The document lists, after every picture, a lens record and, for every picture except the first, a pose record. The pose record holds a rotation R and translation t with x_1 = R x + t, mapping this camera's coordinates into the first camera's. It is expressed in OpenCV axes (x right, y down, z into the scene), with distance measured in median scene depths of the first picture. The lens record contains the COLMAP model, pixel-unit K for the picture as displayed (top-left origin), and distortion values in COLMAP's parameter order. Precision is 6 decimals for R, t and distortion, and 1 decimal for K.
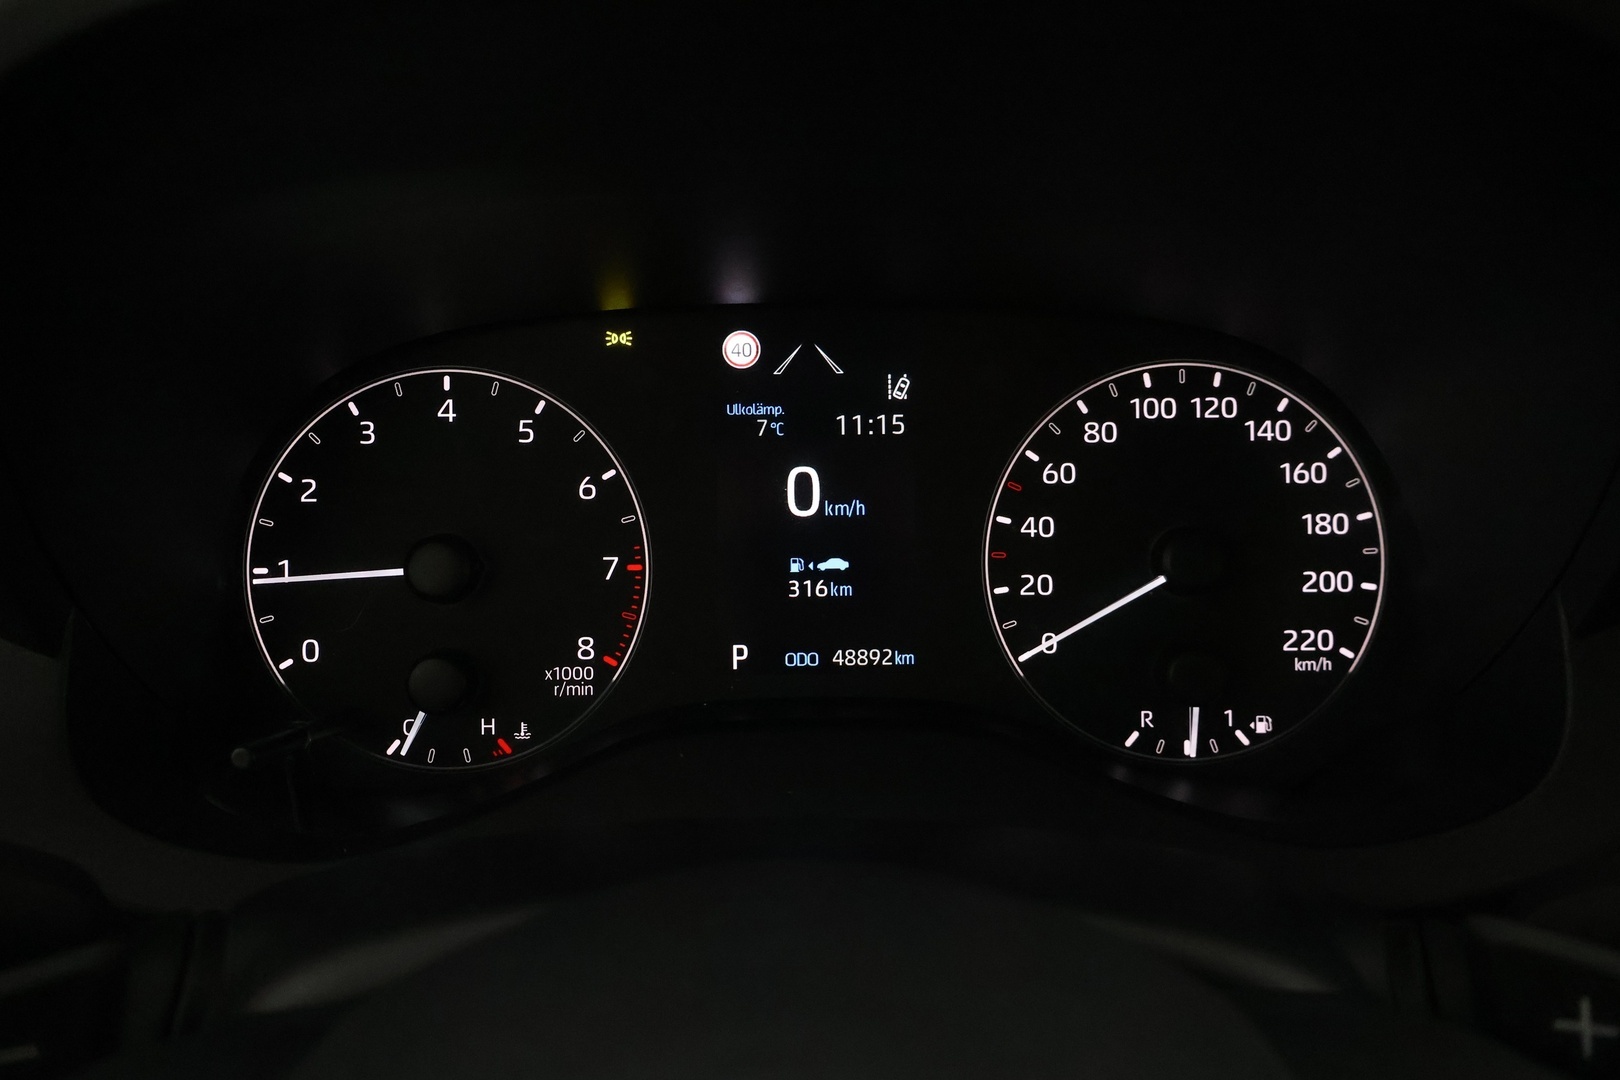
lens RADIAL K [[1388.7, 0, 811.3], [0, 1388.7, 542.9], [0, 0, 1]] dist [0.011663, -0.007607]
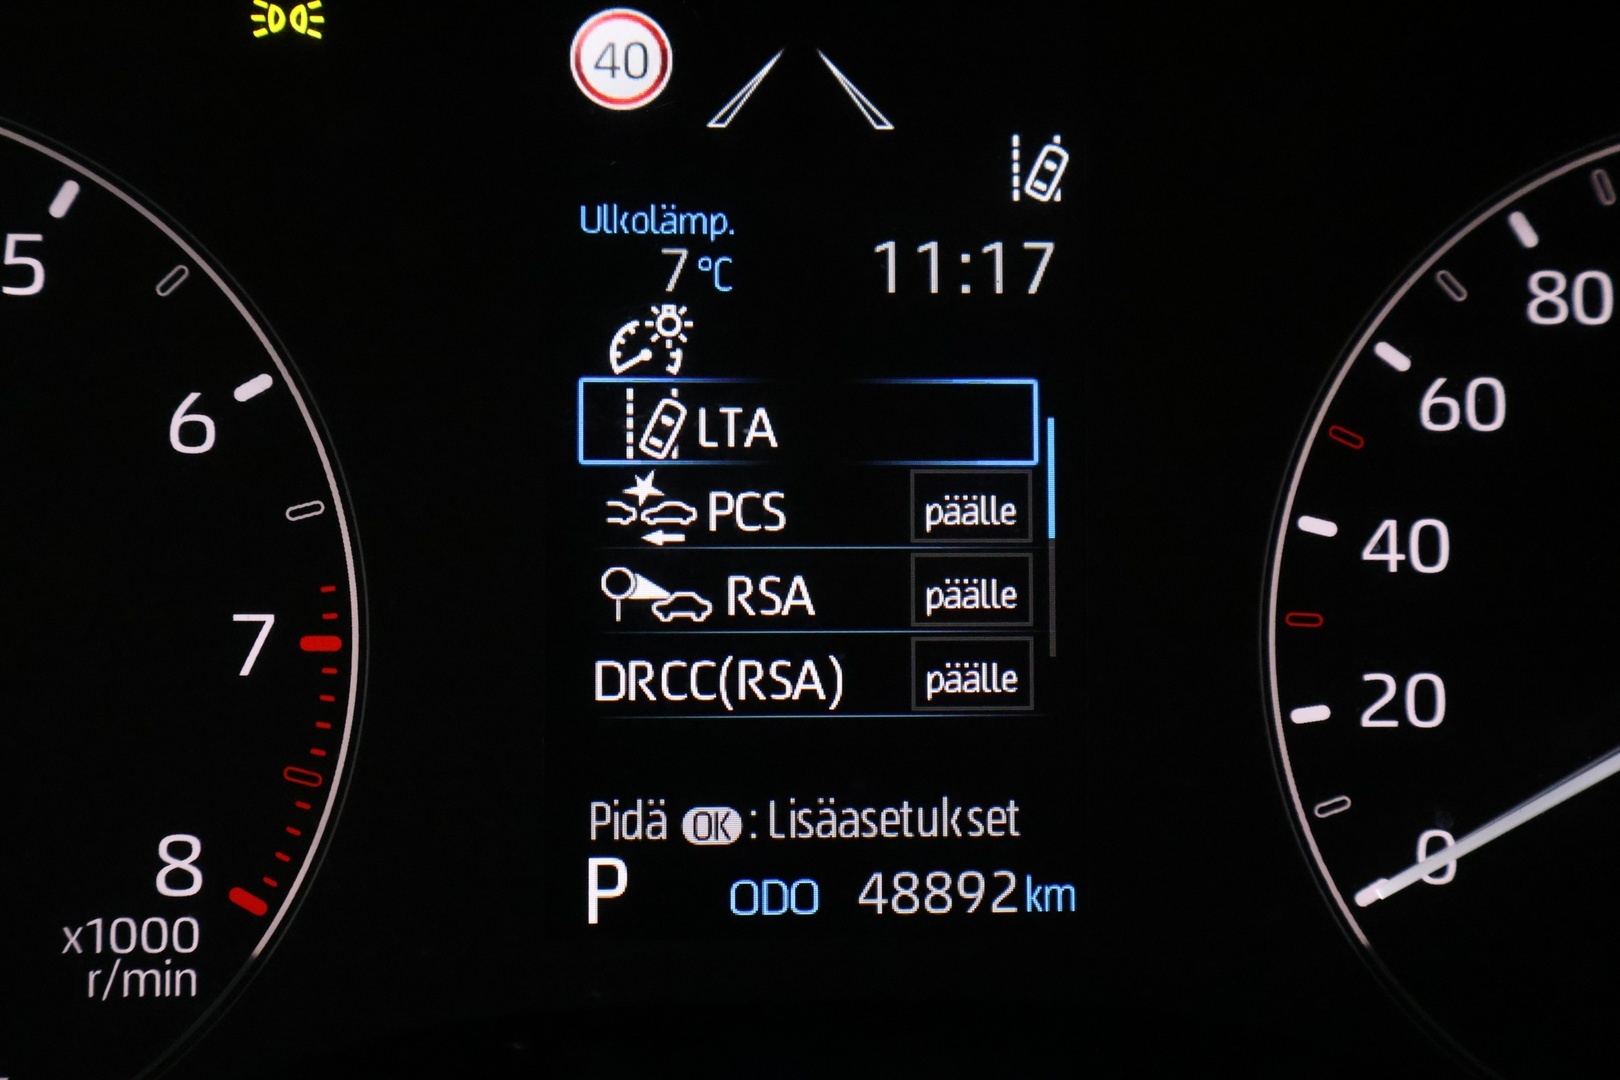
lens RADIAL K [[2328.7, 0, 809.9], [0, 2328.7, 540.3], [0, 0, 1]] dist [0.016607, 0.000000]
pose [[0.999100, 0.011306, 0.040890, -0.023829], [-0.009665, 0.999149, -0.040097, 0.013858], [-0.041308, 0.039666, 0.998359, 0.378930]]
